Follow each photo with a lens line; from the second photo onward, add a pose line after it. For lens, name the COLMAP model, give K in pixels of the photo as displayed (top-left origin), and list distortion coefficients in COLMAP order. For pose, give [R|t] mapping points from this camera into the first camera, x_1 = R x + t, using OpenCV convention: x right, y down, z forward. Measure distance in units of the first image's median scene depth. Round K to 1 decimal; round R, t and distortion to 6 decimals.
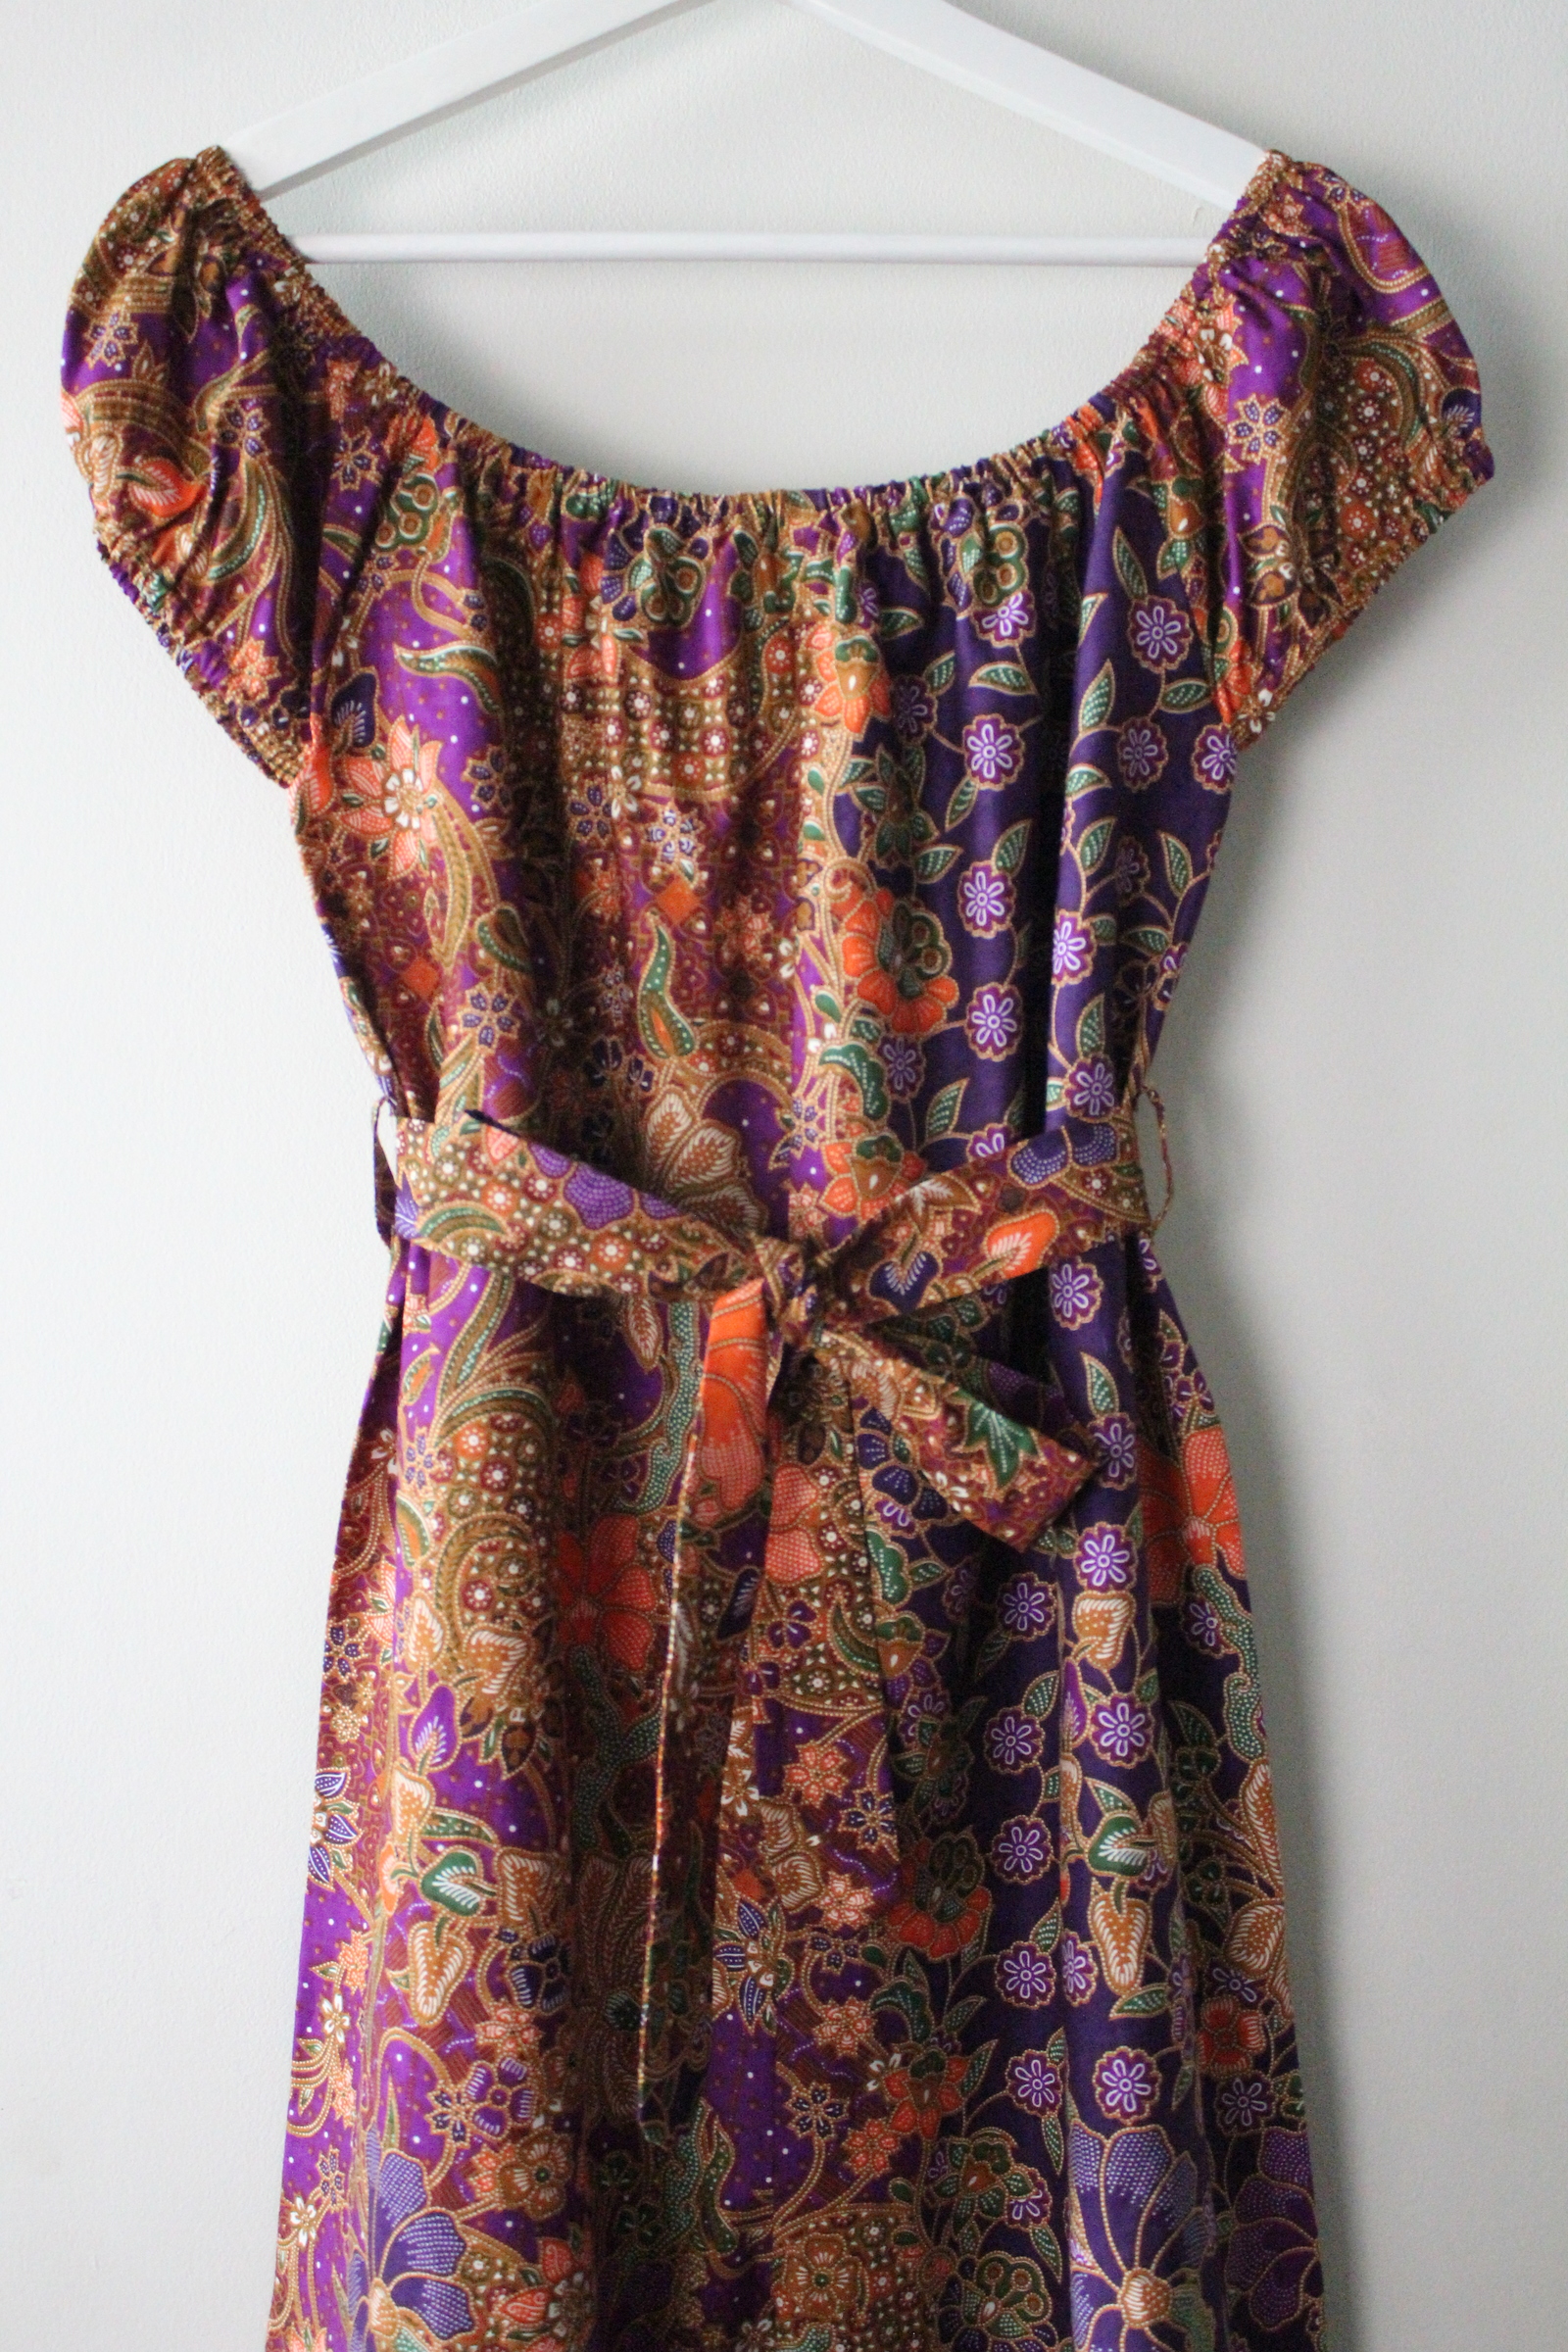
lens RADIAL K [[3158.3, 0, 801.9], [0, 3158.3, 1171.9], [0, 0, 1]] dist [-0.179798, 0.000000]
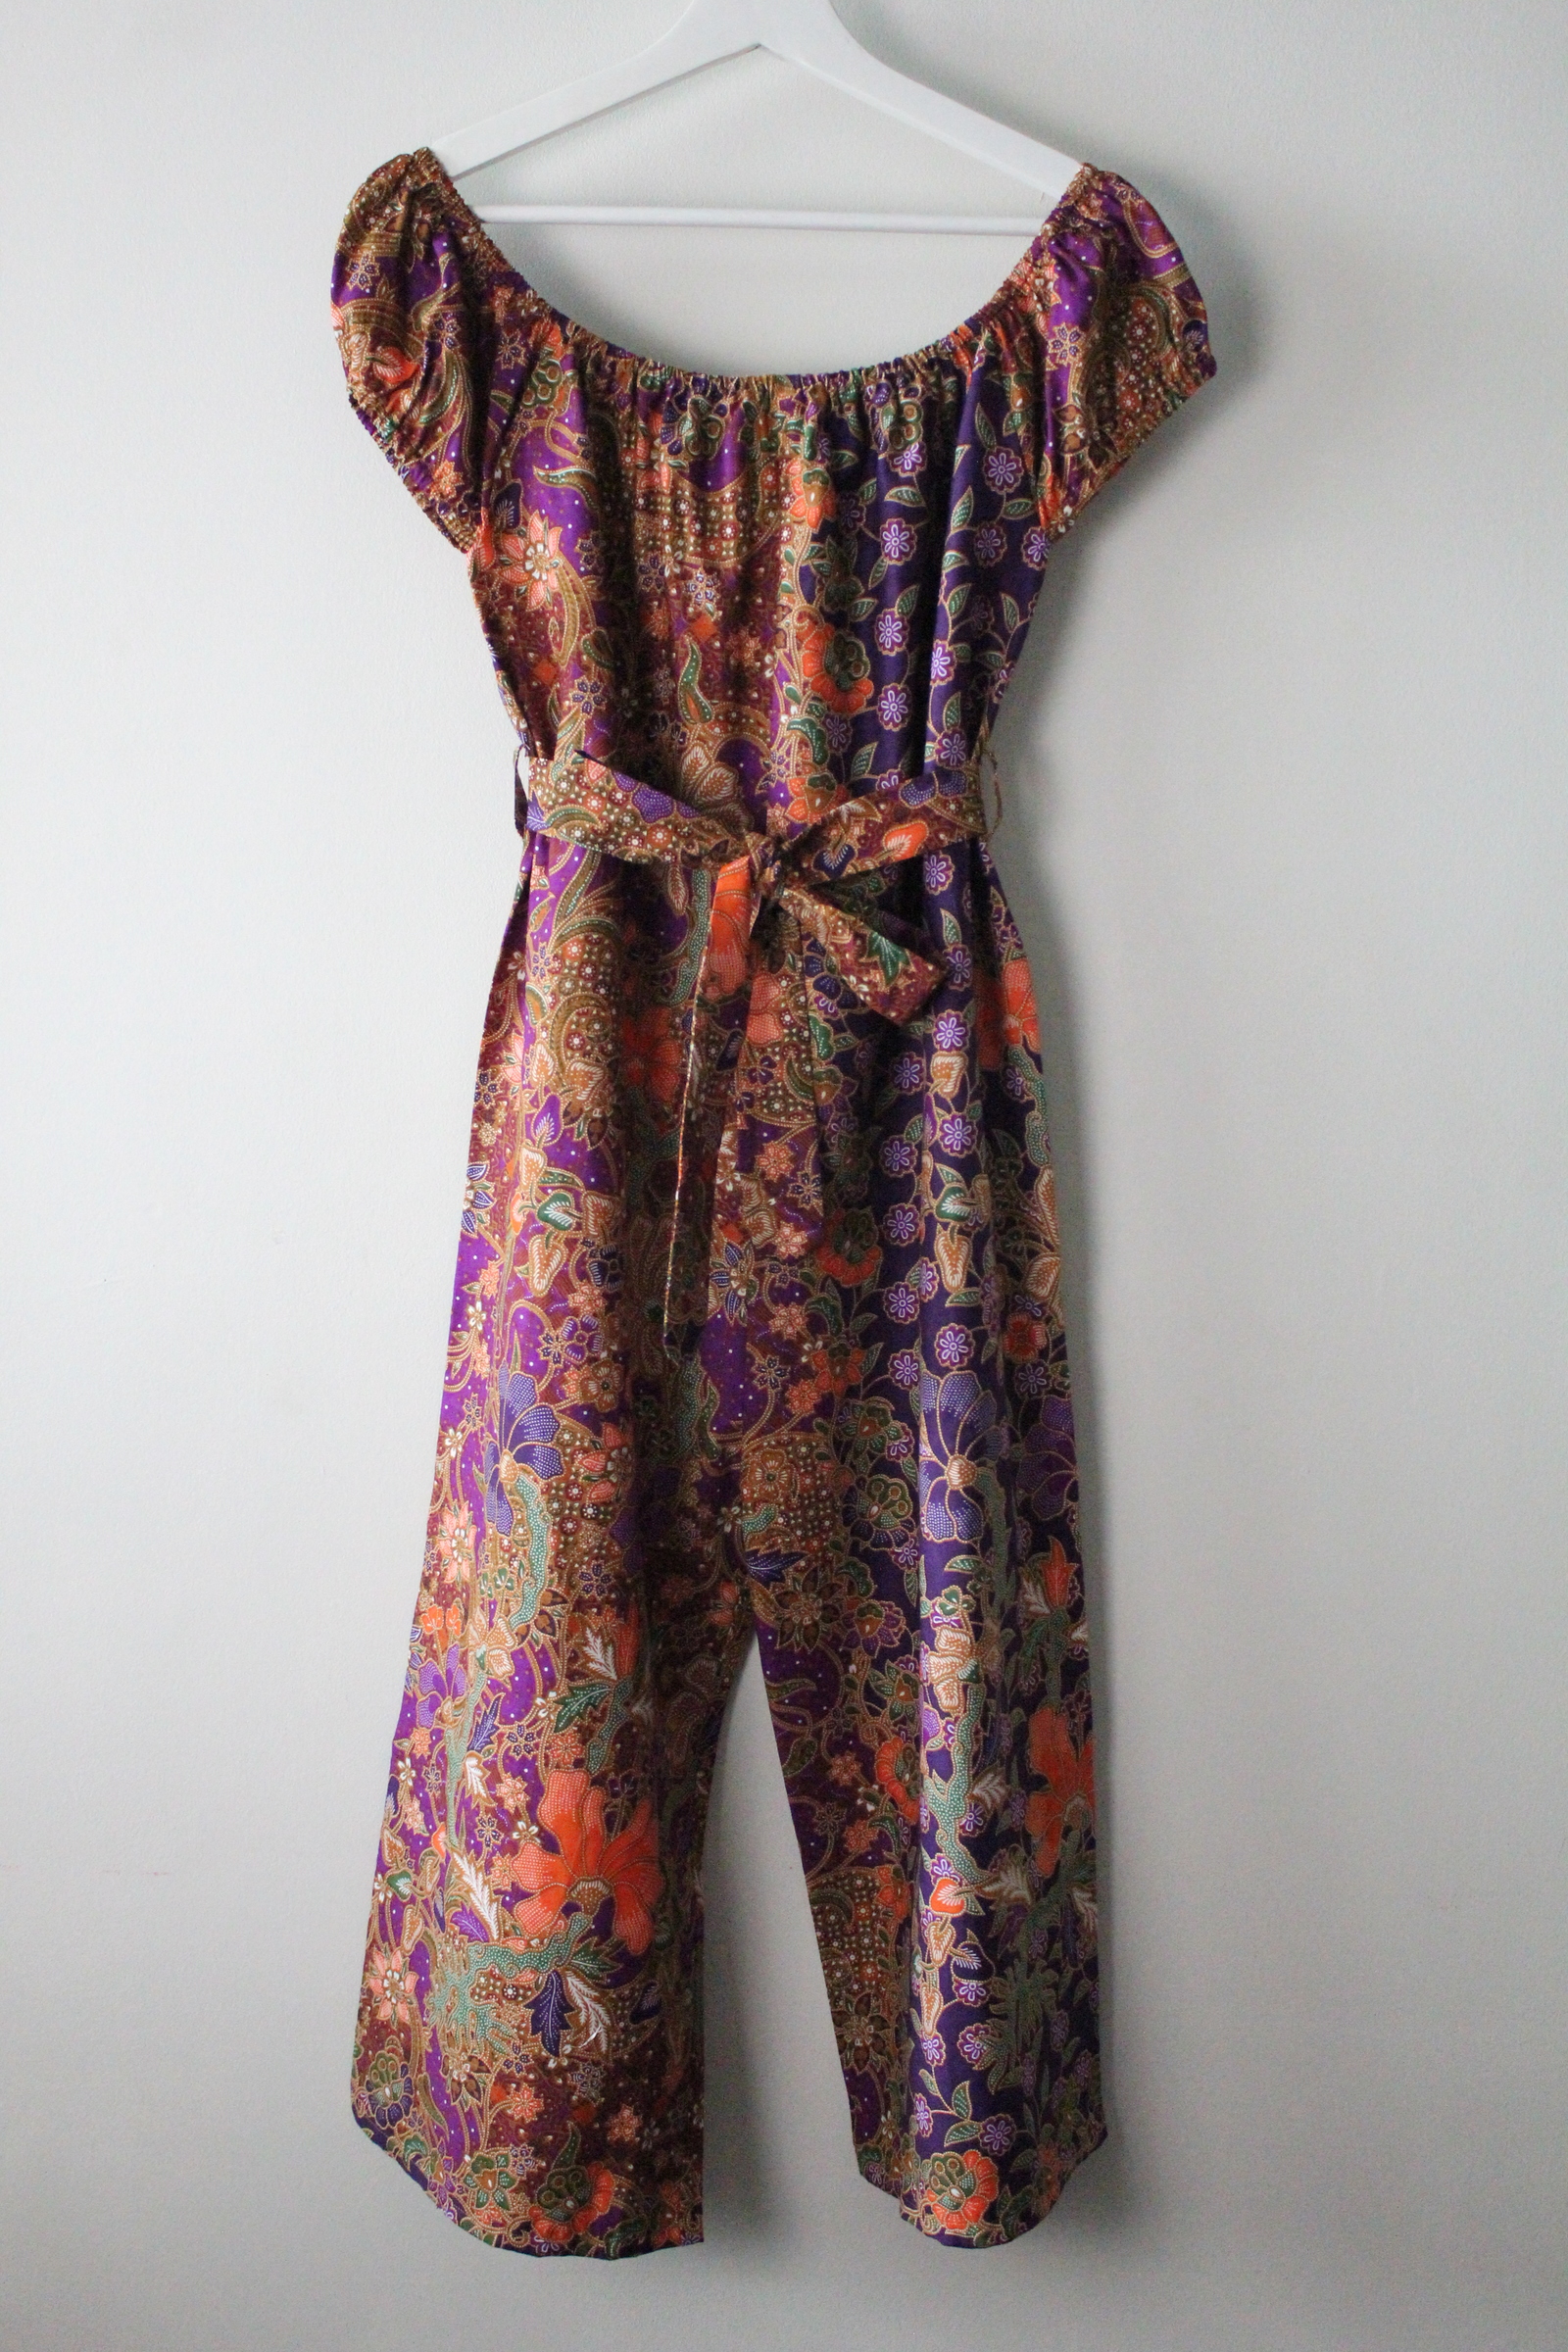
lens RADIAL K [[2762.4, 0, 770.6], [0, 2762.4, 1177.1], [0, 0, 1]] dist [-0.124904, 0.000000]
pose [[0.999606, 0.026114, -0.010298, 0.017734], [-0.024820, 0.993589, 0.110298, 0.039323], [0.013112, -0.109998, 0.993845, -0.454052]]
